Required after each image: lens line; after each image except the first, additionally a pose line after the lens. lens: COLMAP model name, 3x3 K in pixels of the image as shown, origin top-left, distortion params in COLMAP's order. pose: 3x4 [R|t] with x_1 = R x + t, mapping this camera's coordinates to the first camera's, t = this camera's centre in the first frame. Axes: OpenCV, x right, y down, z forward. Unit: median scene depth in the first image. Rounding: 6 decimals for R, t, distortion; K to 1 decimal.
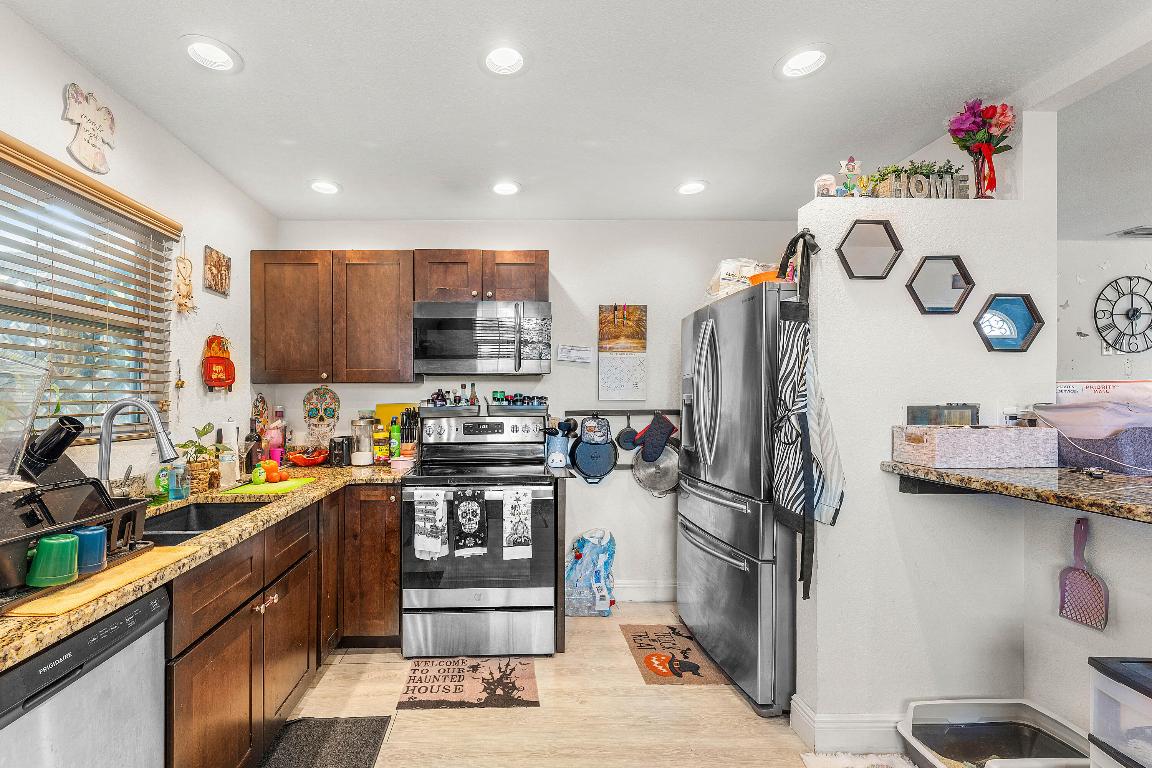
lens RADIAL K [[472.0, 0, 507.1], [0, 472.0, 398.5], [0, 0, 1]] dist [0.000976, -0.000209]
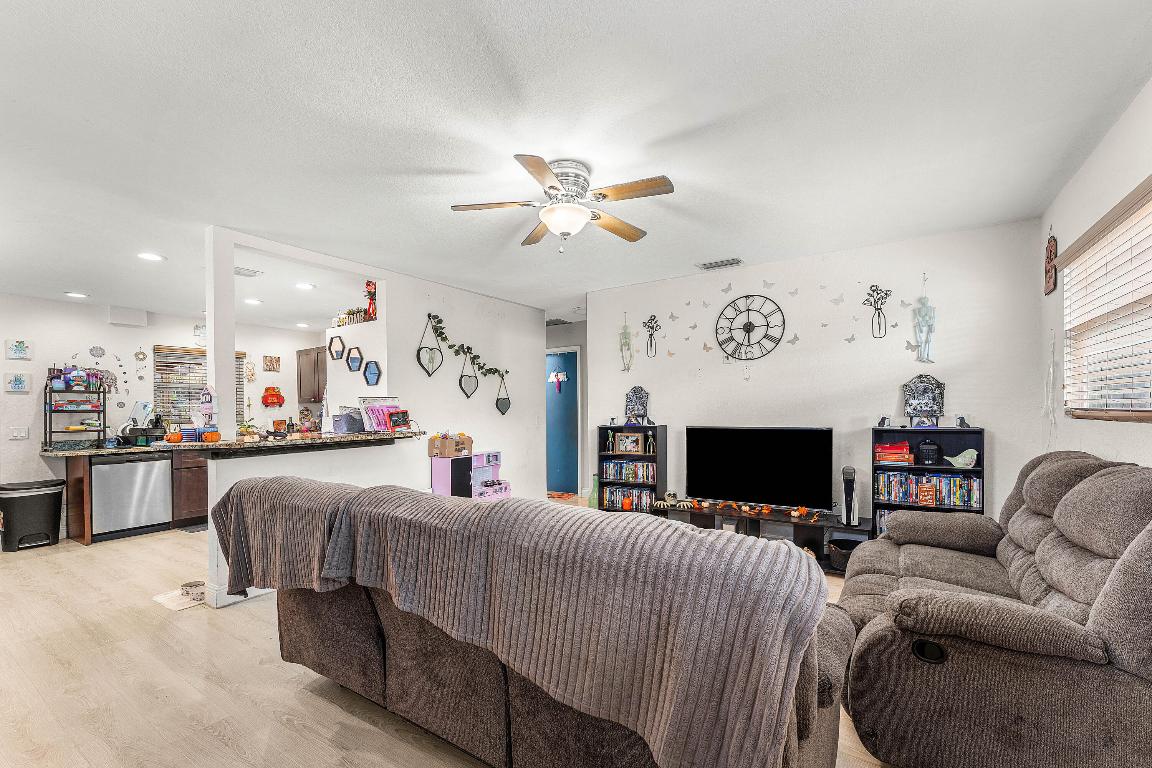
lens RADIAL K [[472.0, 0, 579.2], [0, 472.0, 381.9], [0, 0, 1]] dist [0.000976, -0.000209]
pose [[0.834880, -0.044759, -0.548609, 1.612052], [0.017352, 0.998333, -0.055044, 0.014534], [0.550158, 0.036435, 0.834265, -0.208987]]
